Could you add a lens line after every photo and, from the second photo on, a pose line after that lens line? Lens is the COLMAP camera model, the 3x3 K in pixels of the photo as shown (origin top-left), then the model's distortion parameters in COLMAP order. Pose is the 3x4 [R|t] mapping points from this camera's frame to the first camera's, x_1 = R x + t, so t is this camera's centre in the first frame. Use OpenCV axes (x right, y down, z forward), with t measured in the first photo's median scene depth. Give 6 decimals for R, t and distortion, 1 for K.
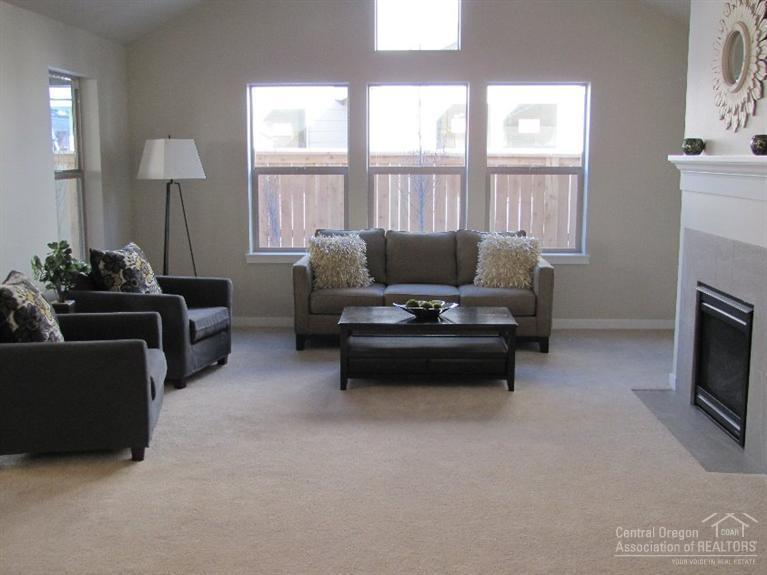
lens RADIAL K [[830.2, 0, 364.5], [0, 830.2, 273.5], [0, 0, 1]] dist [-0.029955, 0.000000]
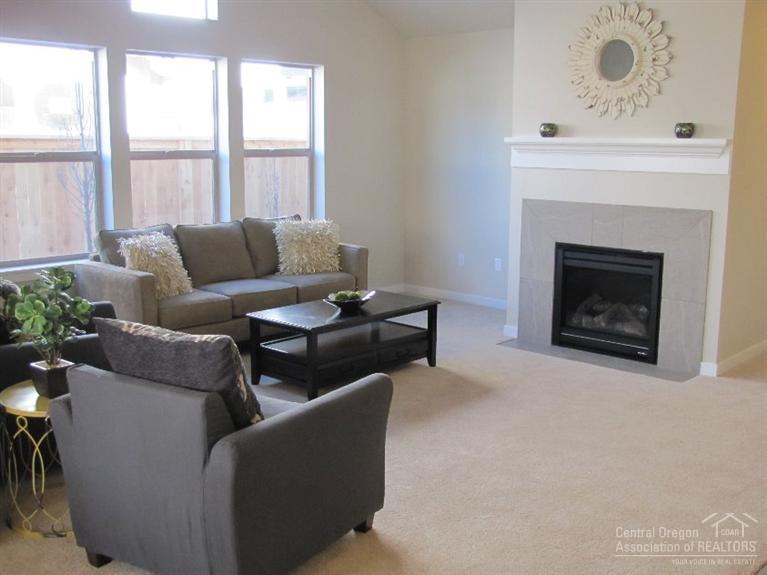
lens RADIAL K [[830.2, 0, 375.4], [0, 830.2, 277.1], [0, 0, 1]] dist [-0.029955, 0.000000]
pose [[0.656501, -0.120379, 0.744658, -0.468170], [0.103819, 0.992209, 0.068869, -0.035020], [-0.747146, 0.032097, 0.663884, 0.270053]]
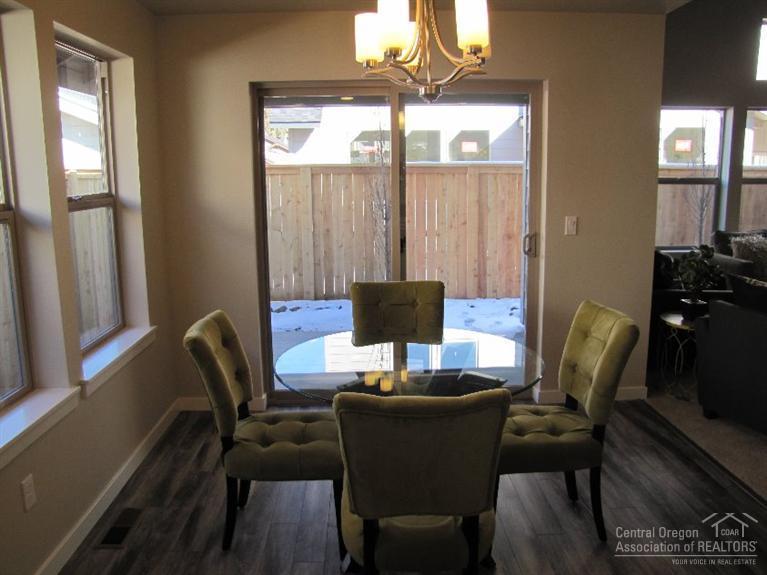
lens RADIAL K [[641.2, 0, 377.2], [0, 641.2, 281.8], [0, 0, 1]] dist [-0.160661, 0.114812]
pose [[0.997488, -0.021244, 0.067581, -0.584333], [0.019048, 0.999274, 0.032986, -0.018192], [-0.068233, -0.031615, 0.997168, 0.151822]]
